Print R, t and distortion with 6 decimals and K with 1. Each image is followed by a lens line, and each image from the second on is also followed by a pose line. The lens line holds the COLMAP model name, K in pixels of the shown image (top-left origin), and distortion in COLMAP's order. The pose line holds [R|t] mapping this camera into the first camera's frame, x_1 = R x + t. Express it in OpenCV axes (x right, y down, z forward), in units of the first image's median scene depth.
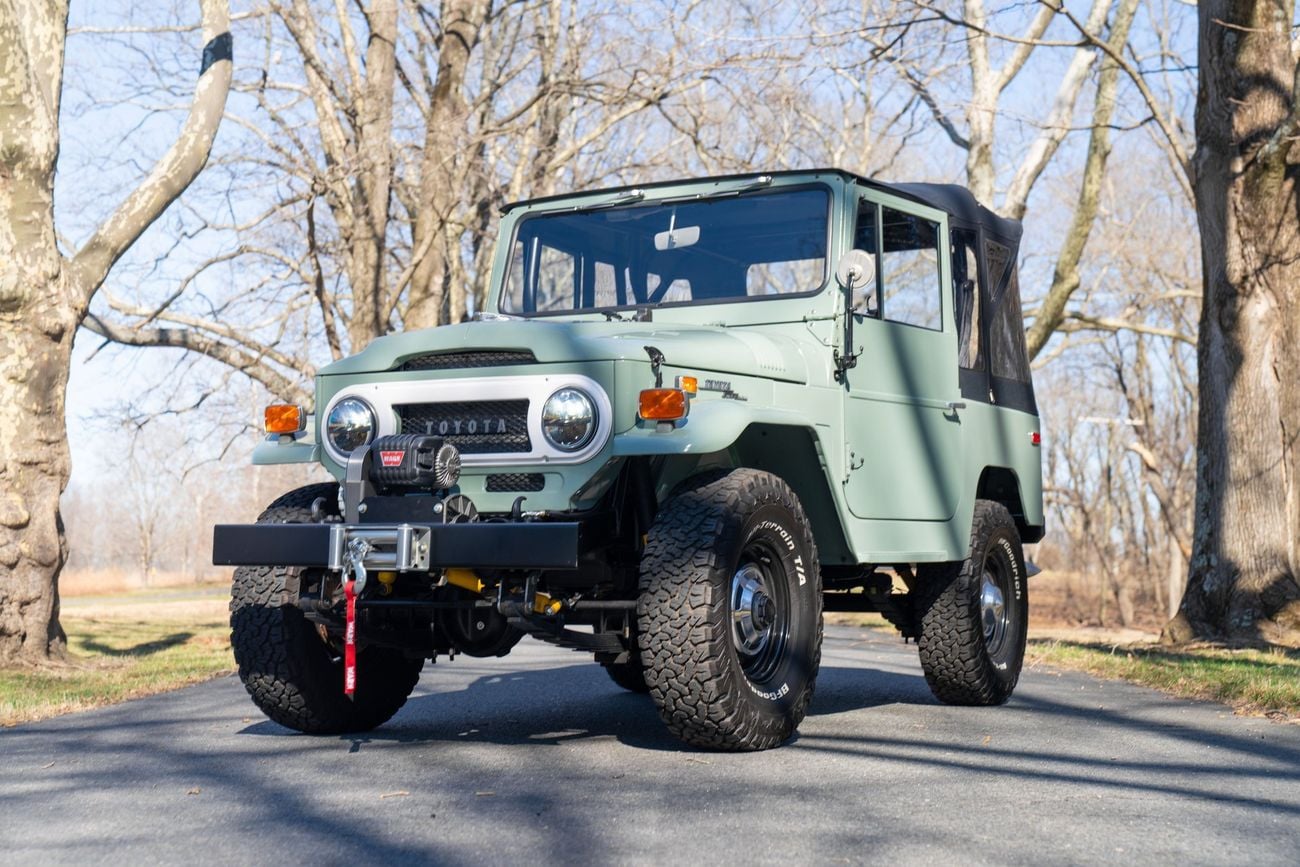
lens RADIAL K [[1882.0, 0, 662.5], [0, 1882.0, 432.2], [0, 0, 1]] dist [-0.000157, 0.076238]
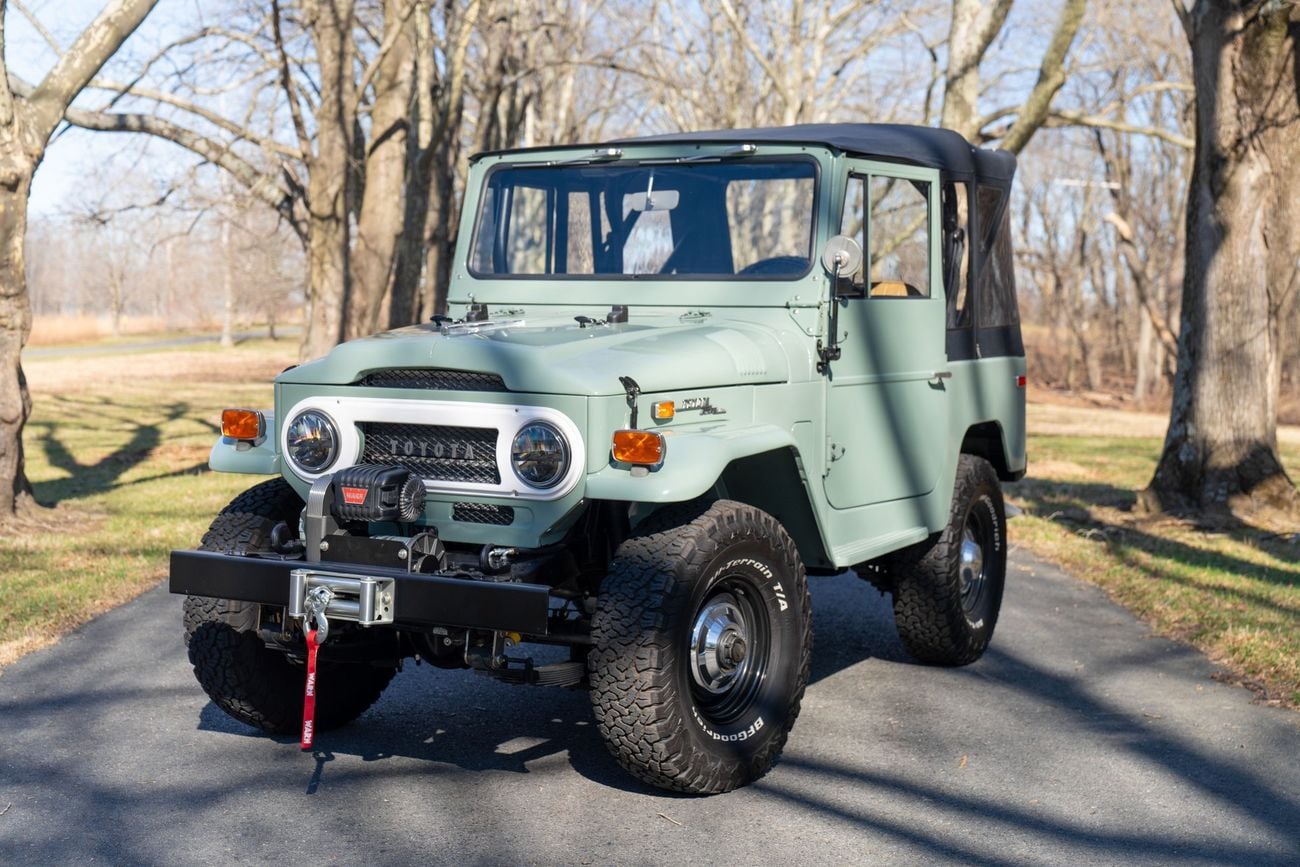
lens RADIAL K [[1875.4, 0, 645.9], [0, 1875.4, 432.9], [0, 0, 1]] dist [0.016153, -0.036402]
pose [[0.999895, 0.012511, 0.007281, -0.002283], [-0.013387, 0.990573, 0.136330, -0.119479], [-0.005506, -0.136413, 0.990637, 0.046416]]
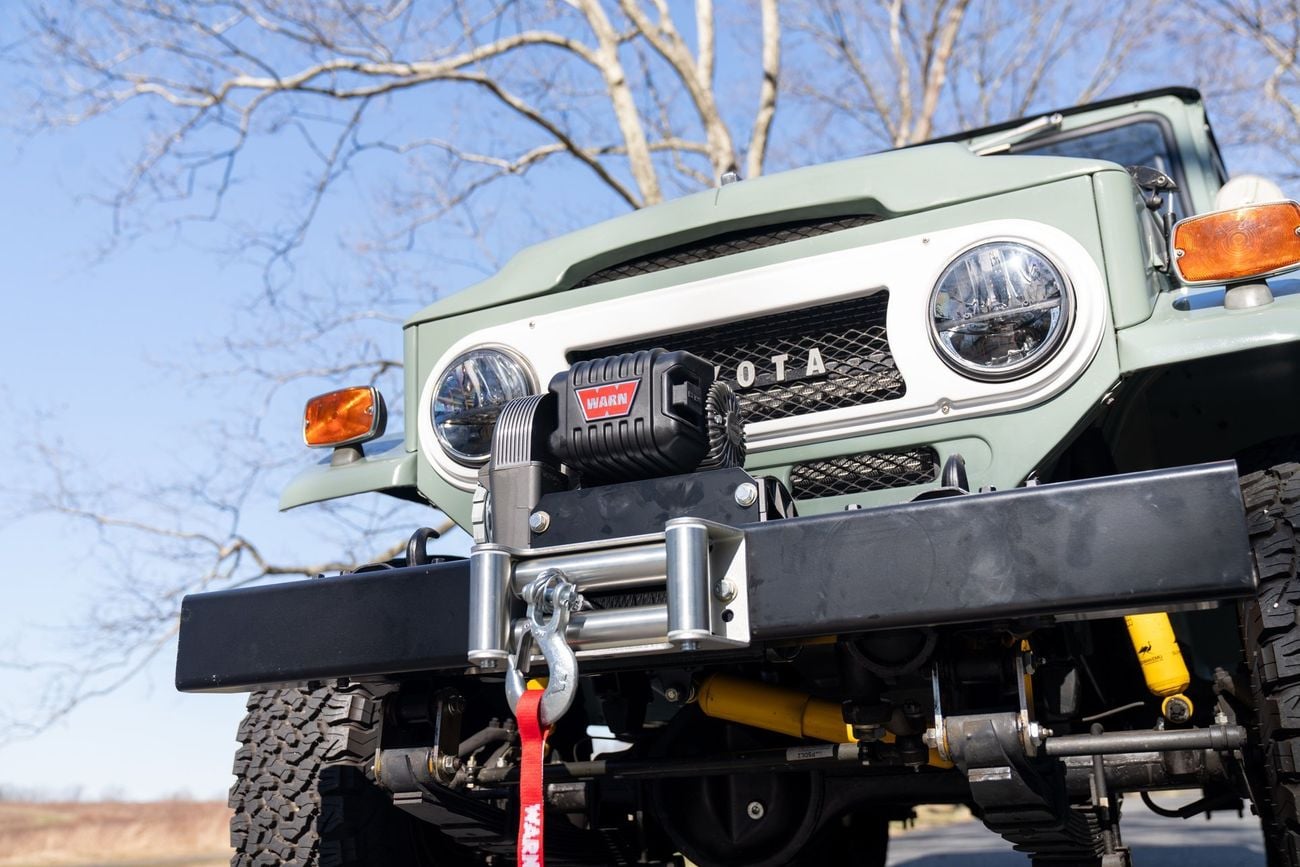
lens RADIAL K [[1258.2, 0, 650.0], [0, 1258.2, 433.5], [0, 0, 1]] dist [-0.008046, 0.010369]
pose [[0.998049, -0.034612, 0.051970, -0.118751], [0.044358, 0.978794, -0.199988, 0.062092], [-0.043946, 0.201903, 0.978419, 0.579014]]
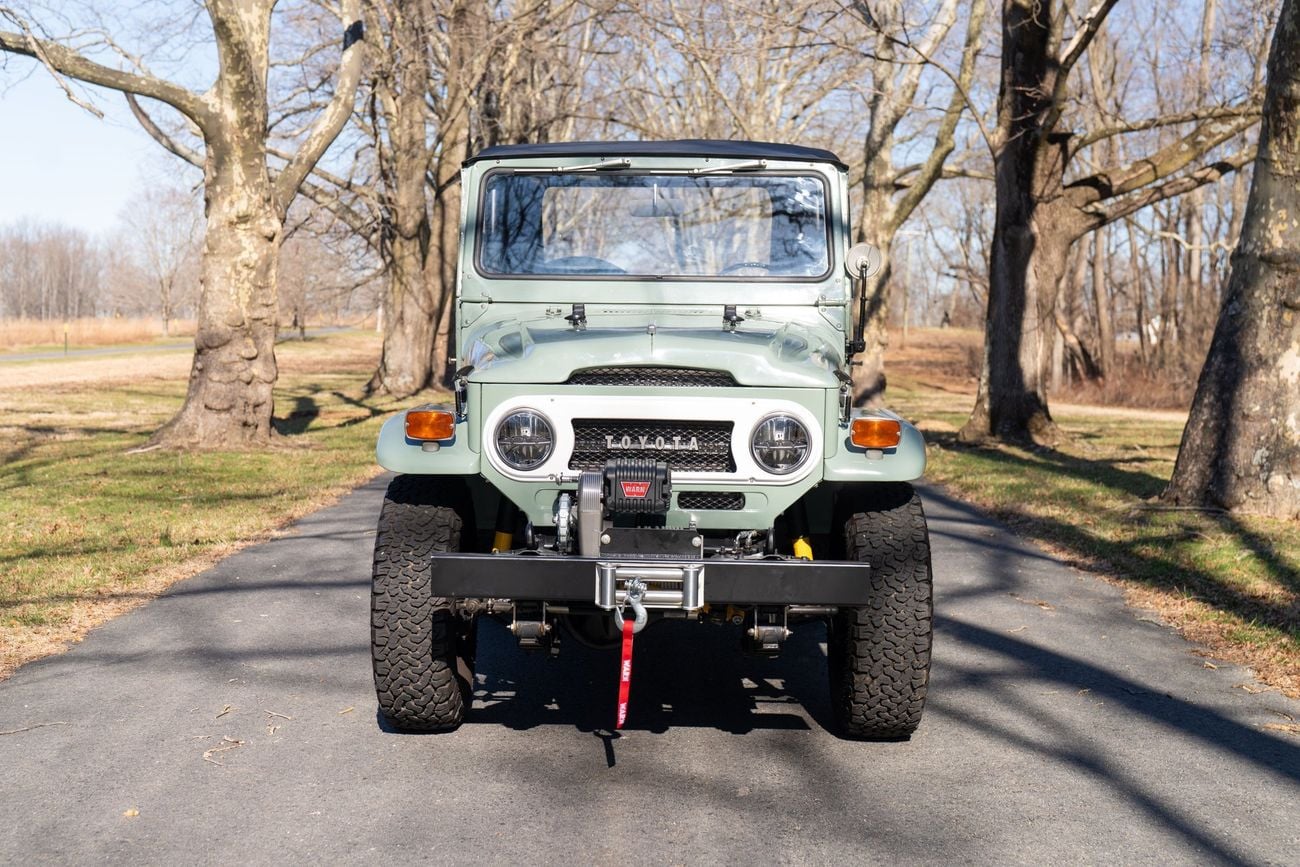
lens RADIAL K [[1714.4, 0, 645.0], [0, 1714.4, 433.3], [0, 0, 1]] dist [0.004159, 0.032229]
pose [[0.893270, -0.022318, 0.448966, -0.437174], [-0.044339, 0.989522, 0.137407, -0.112622], [-0.447328, -0.142648, 0.882921, 0.156771]]
